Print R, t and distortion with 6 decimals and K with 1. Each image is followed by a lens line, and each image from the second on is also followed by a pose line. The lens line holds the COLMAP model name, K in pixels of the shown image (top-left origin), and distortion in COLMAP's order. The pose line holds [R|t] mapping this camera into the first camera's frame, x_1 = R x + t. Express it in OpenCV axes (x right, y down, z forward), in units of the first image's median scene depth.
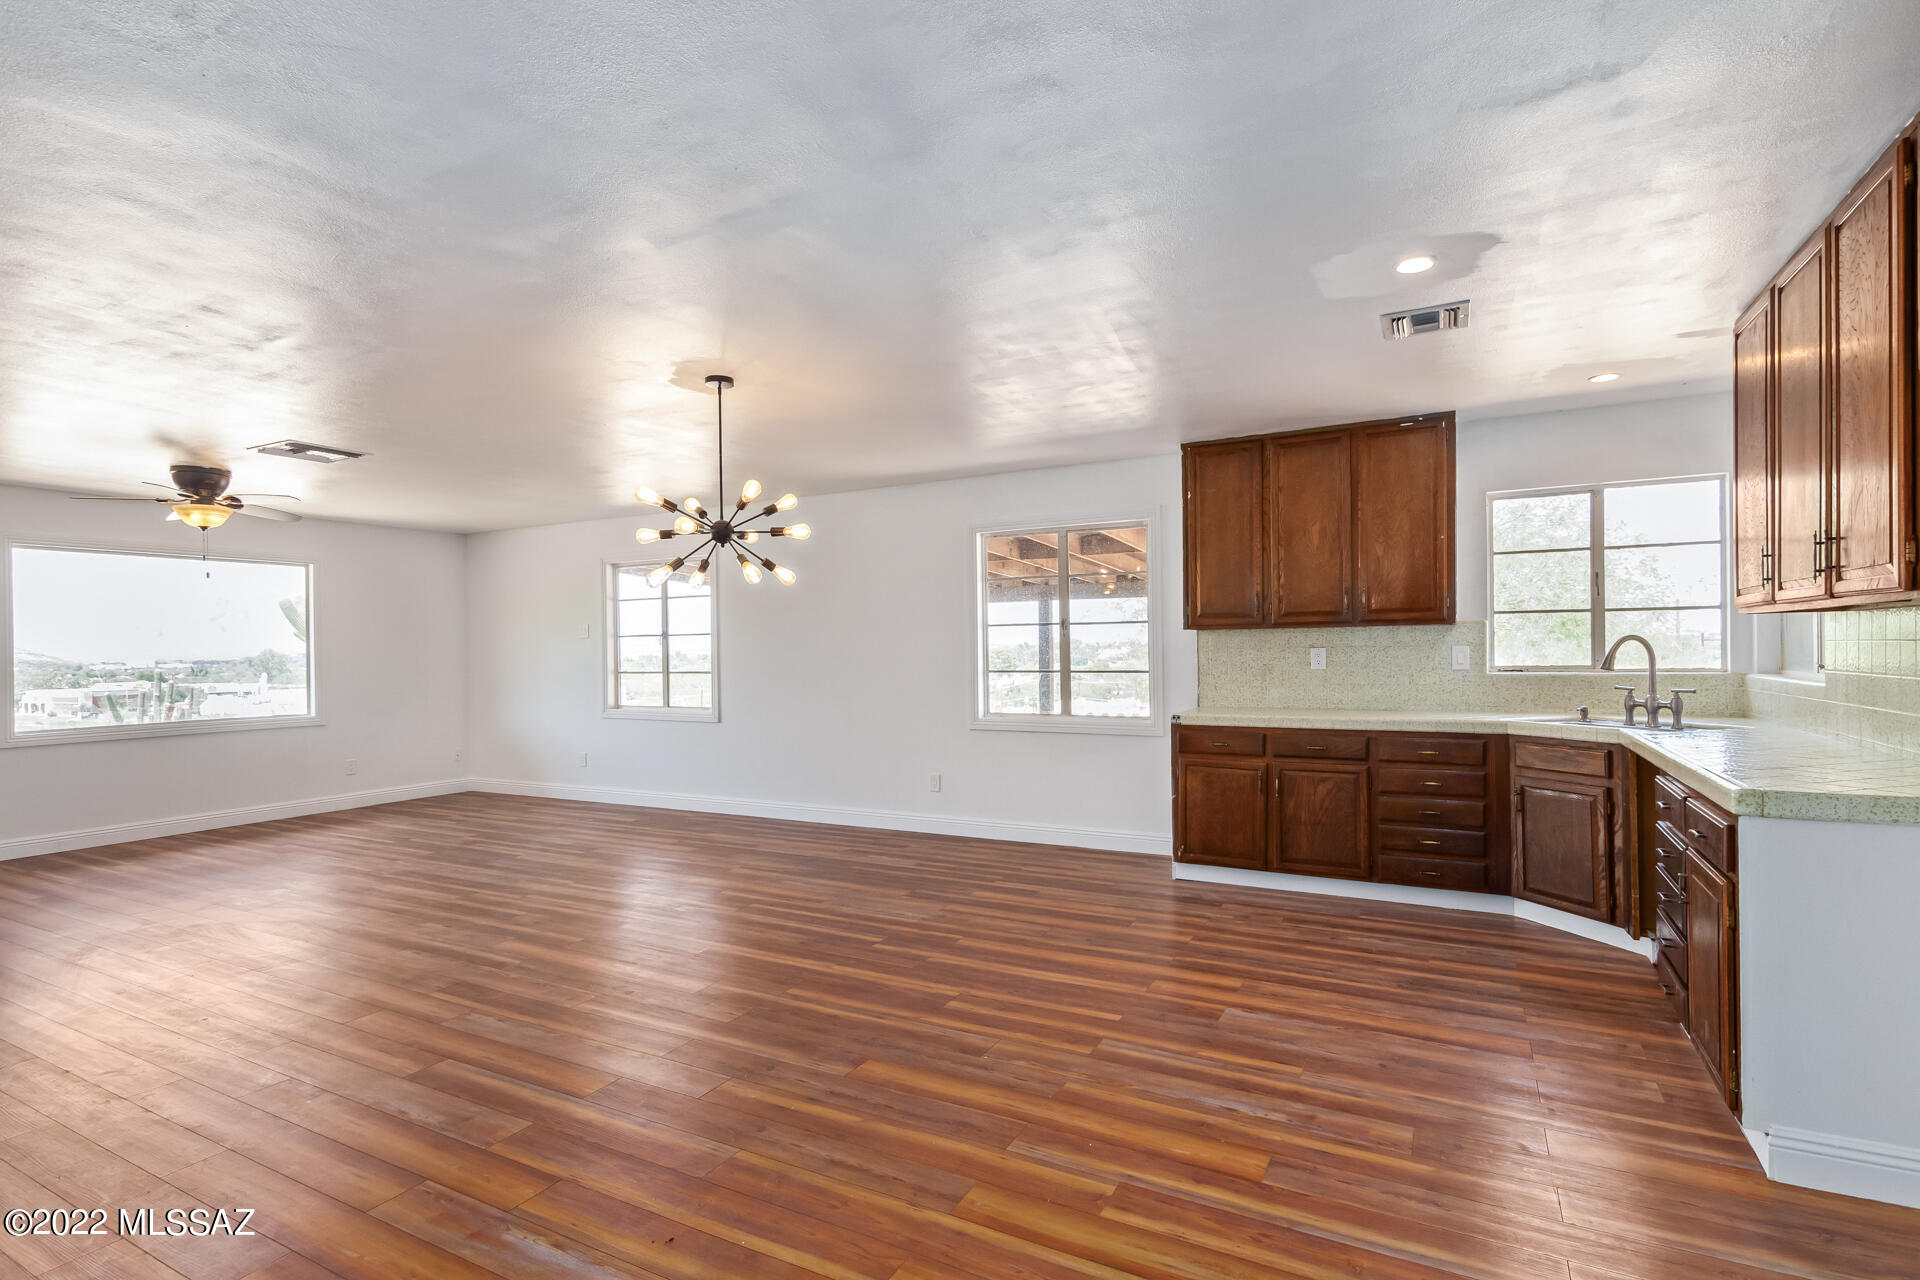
lens RADIAL K [[930.5, 0, 948.7], [0, 930.5, 663.0], [0, 0, 1]] dist [0.010860, -0.003632]
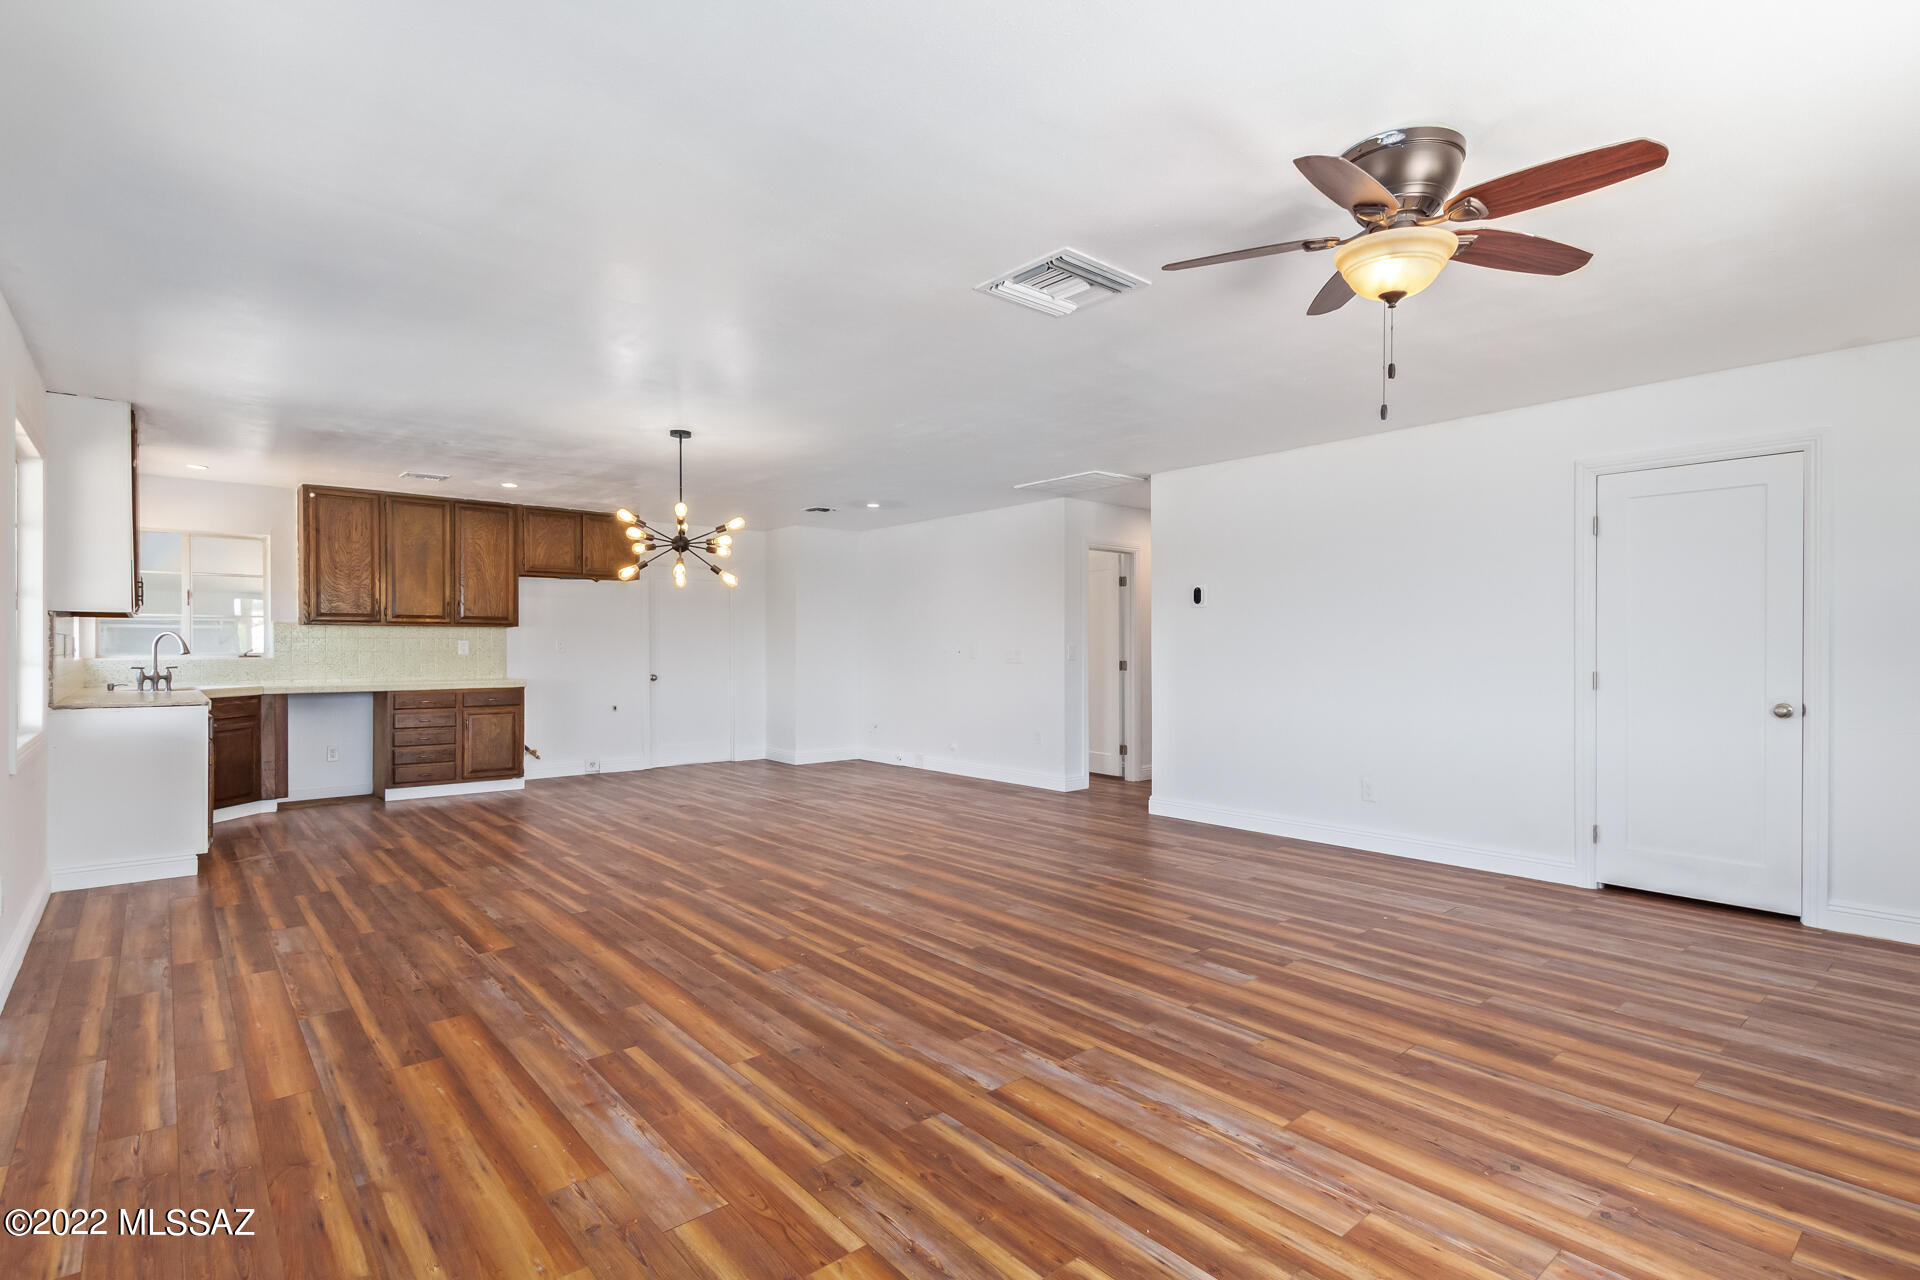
lens RADIAL K [[930.5, 0, 957.9], [0, 930.5, 656.3], [0, 0, 1]] dist [0.010860, -0.003632]
pose [[-0.934454, 0.008796, 0.355975, -0.975460], [0.016722, 0.999676, 0.019193, 0.002379], [-0.355691, 0.023888, -0.934298, 1.872120]]
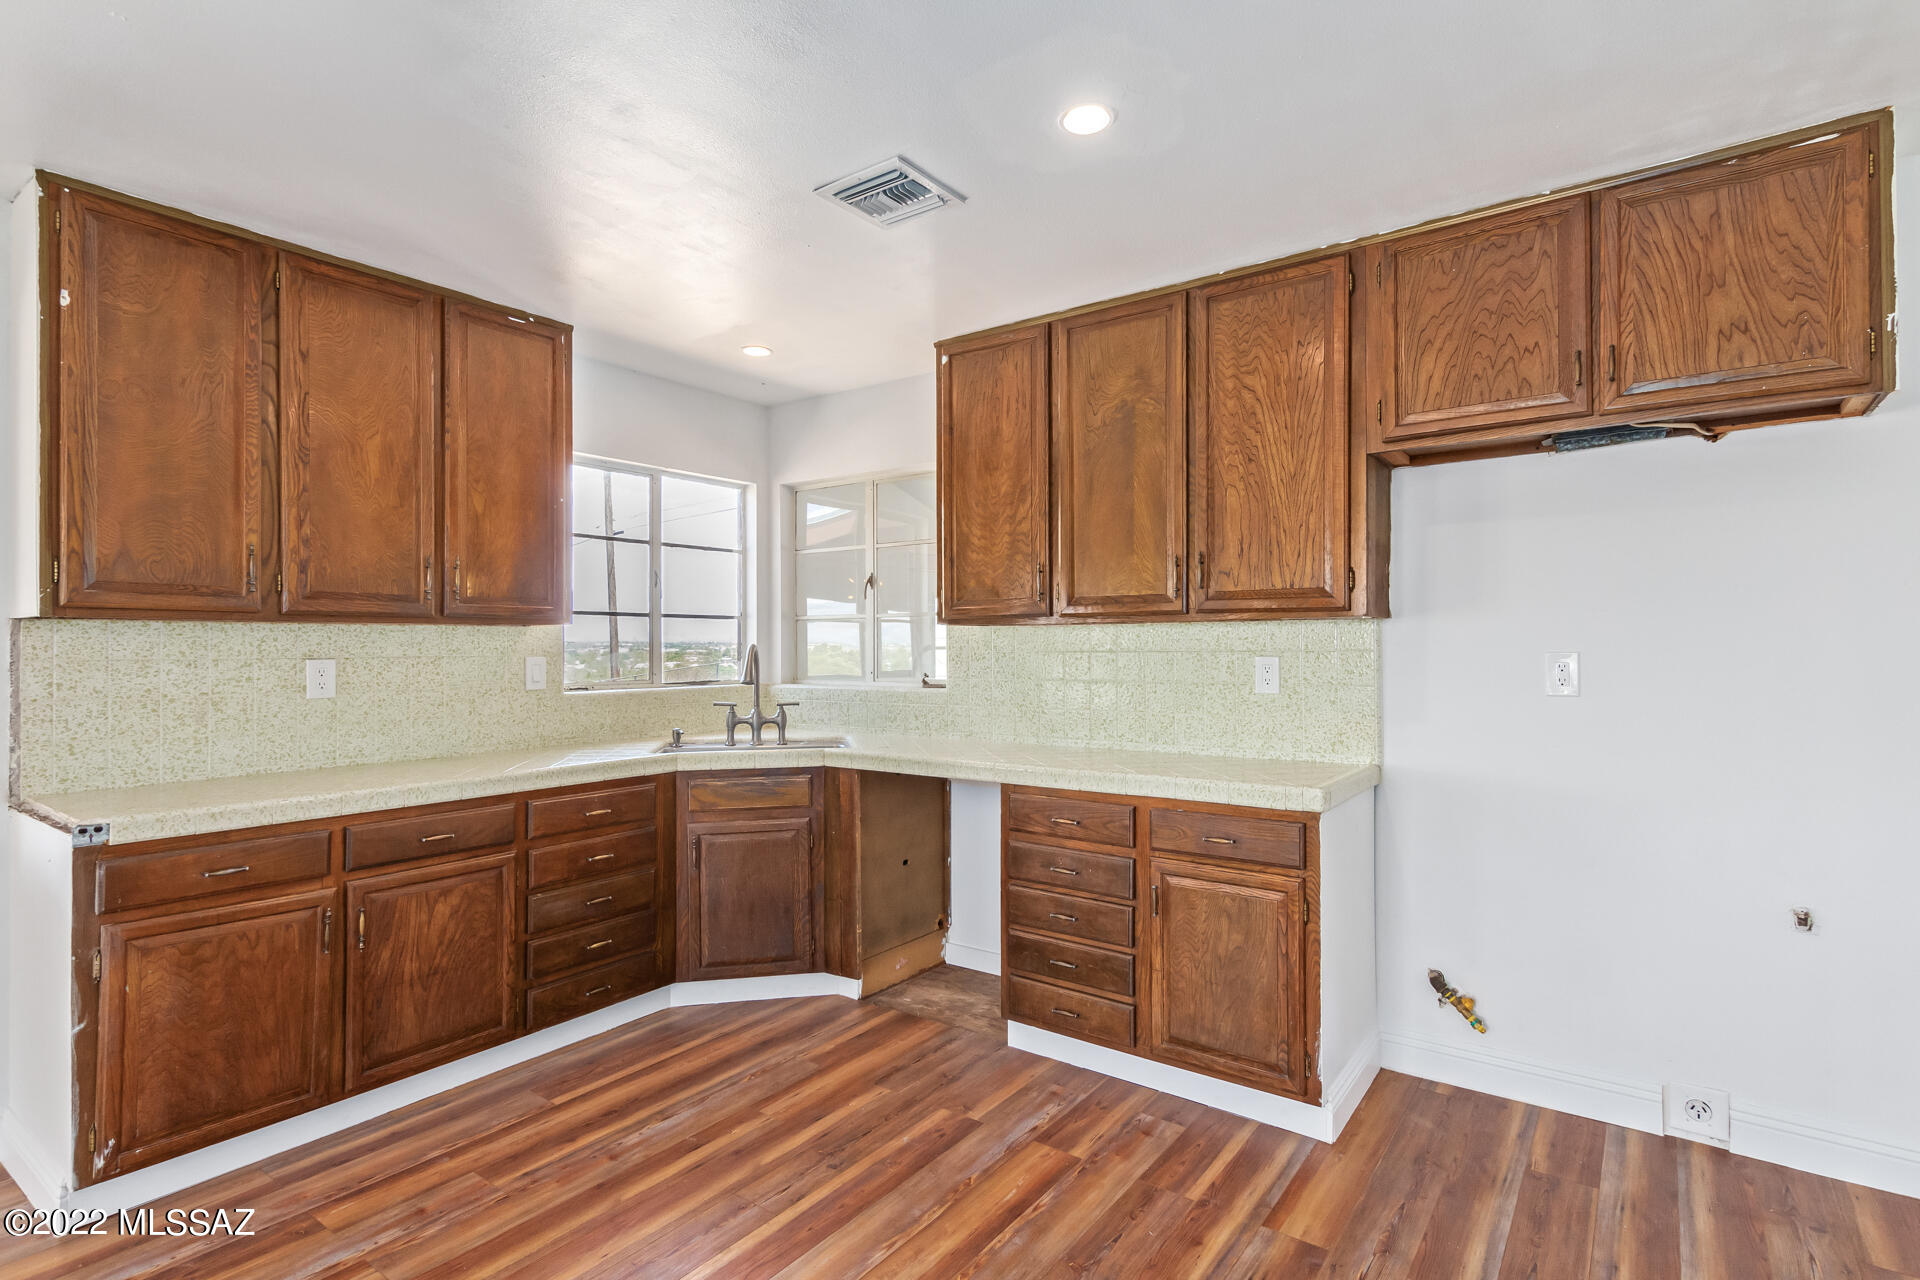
lens RADIAL K [[930.5, 0, 982.2], [0, 930.5, 651.9], [0, 0, 1]] dist [0.010860, -0.003632]
pose [[0.111852, 0.008494, 0.993689, -0.133491], [0.015873, 0.999821, -0.010333, -0.010146], [-0.993598, 0.016929, 0.111697, 0.641850]]
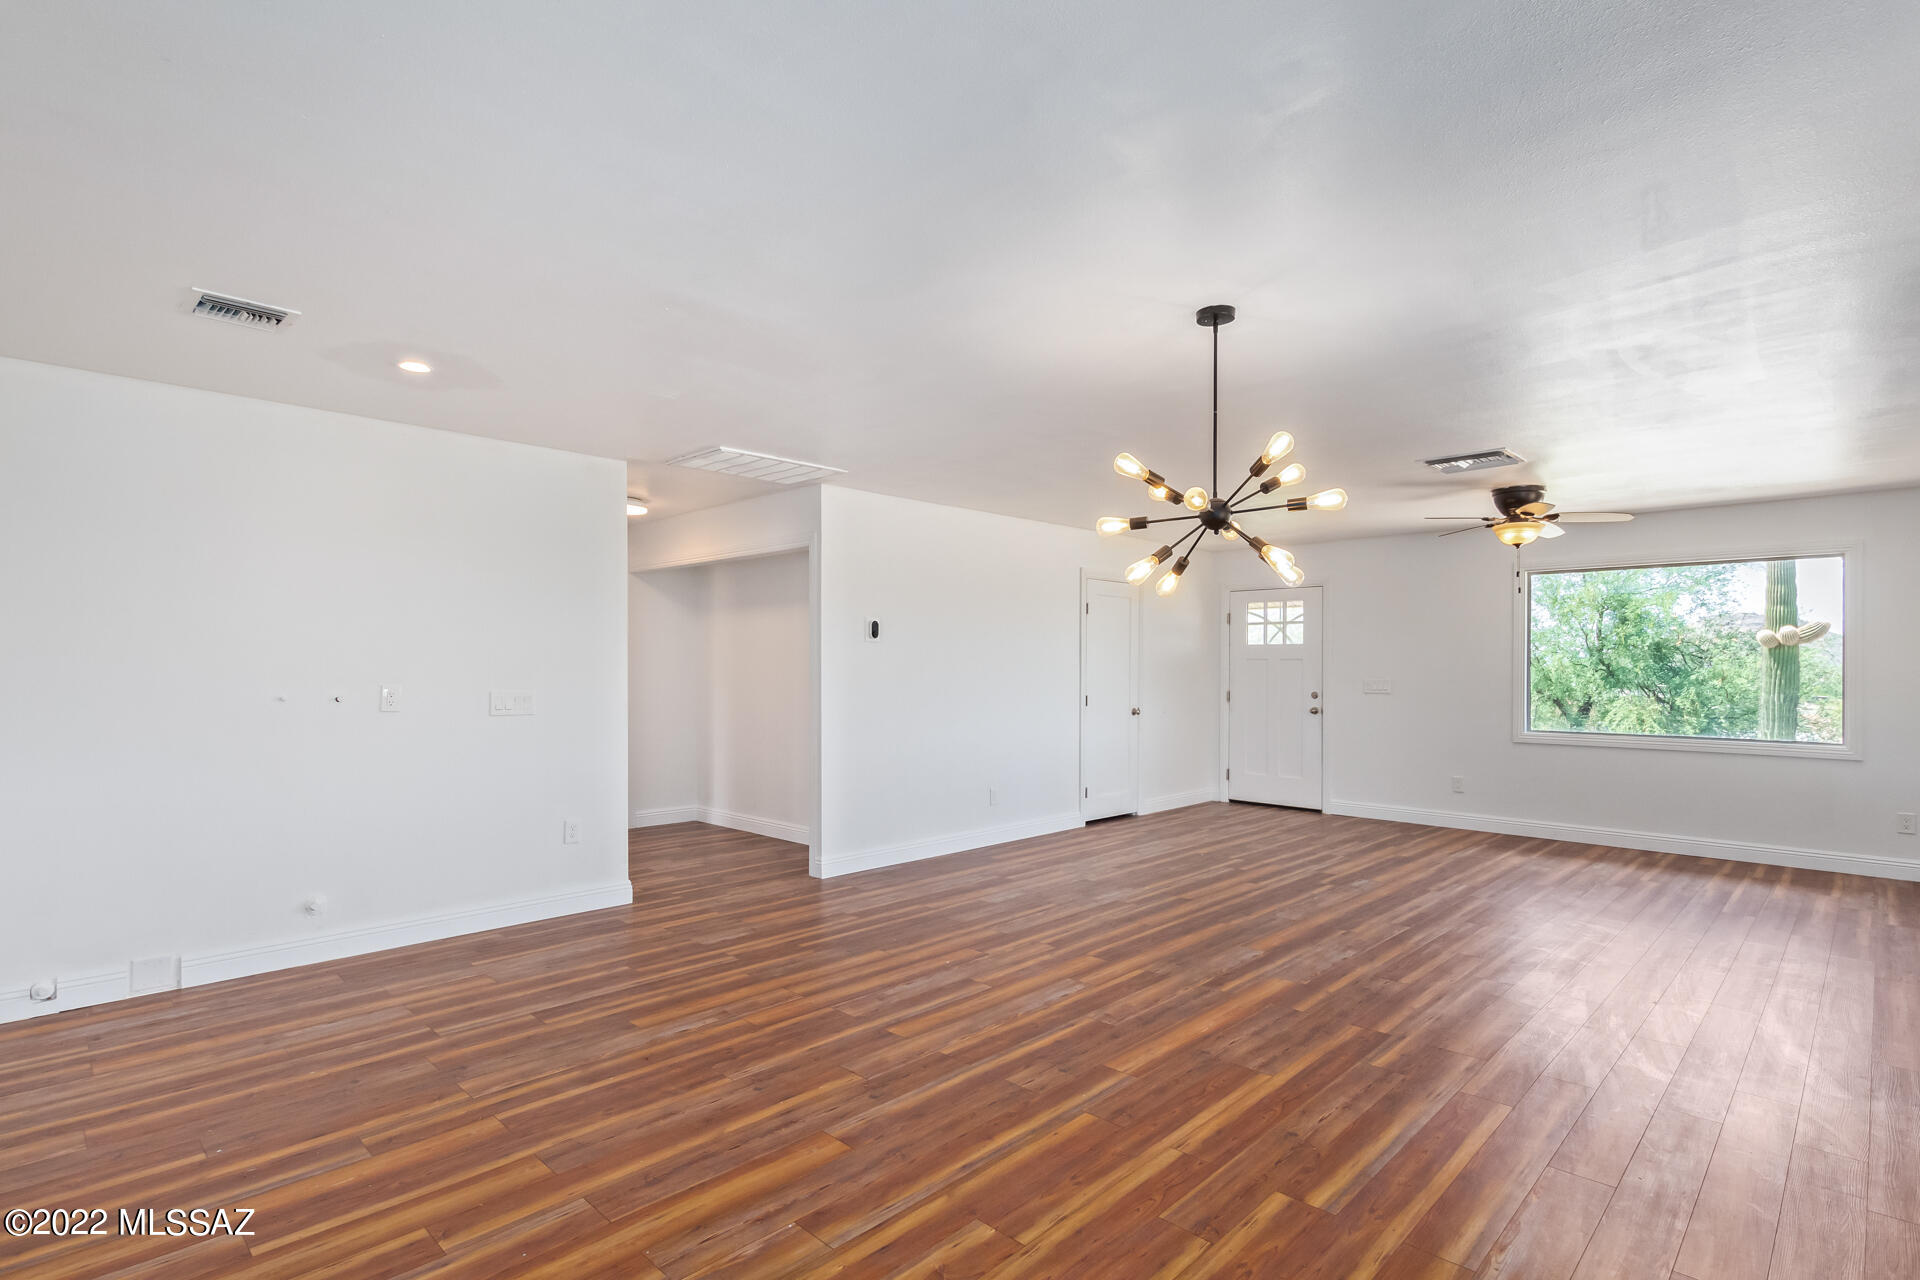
lens RADIAL K [[930.5, 0, 966.7], [0, 930.5, 668.1], [0, 0, 1]] dist [0.010860, -0.003632]
pose [[-0.267627, 0.011738, -0.963451, 0.471531], [-0.010691, 0.999828, 0.015151, -0.022014], [0.963463, 0.014356, -0.267455, 0.879330]]
